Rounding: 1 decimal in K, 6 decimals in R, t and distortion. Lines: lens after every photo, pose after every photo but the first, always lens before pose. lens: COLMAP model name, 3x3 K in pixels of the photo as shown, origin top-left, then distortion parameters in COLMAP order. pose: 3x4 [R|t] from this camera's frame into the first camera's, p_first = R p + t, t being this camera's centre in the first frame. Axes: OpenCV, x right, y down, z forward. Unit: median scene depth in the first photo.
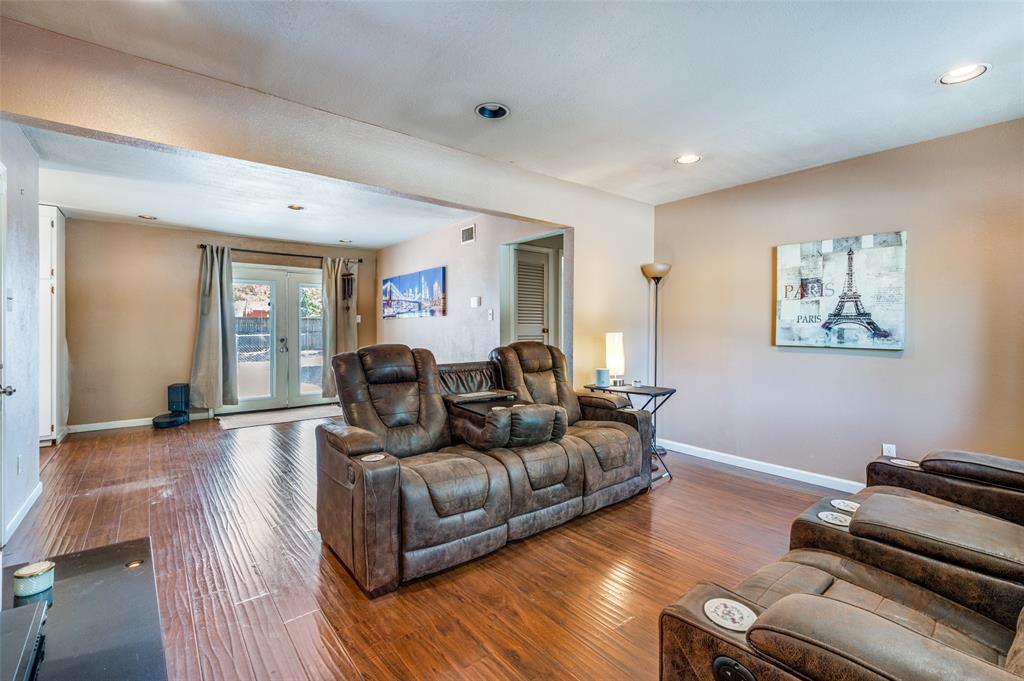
lens RADIAL K [[455.4, 0, 513.2], [0, 455.4, 327.0], [0, 0, 1]] dist [-0.000344, -0.000010]
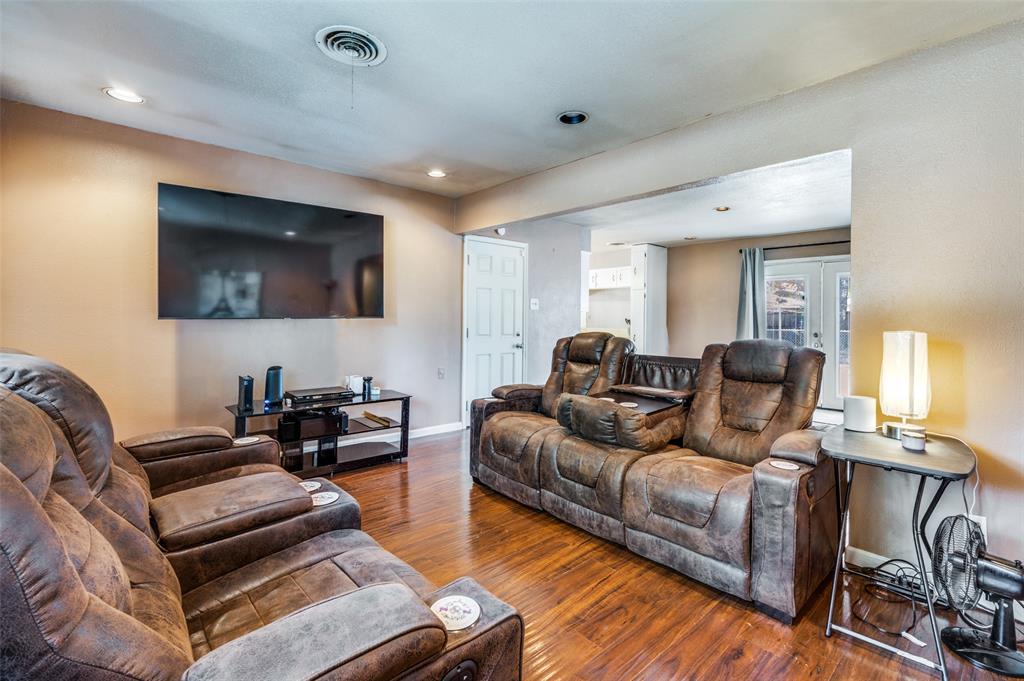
lens RADIAL K [[454.5, 0, 512.9], [0, 454.5, 317.9], [0, 0, 1]] dist [0.000248, 0.000058]
pose [[0.051172, -0.000417, -0.998690, 0.980854], [-0.013540, 0.999908, -0.001112, 0.005778], [0.998598, 0.013579, 0.051162, 0.773509]]
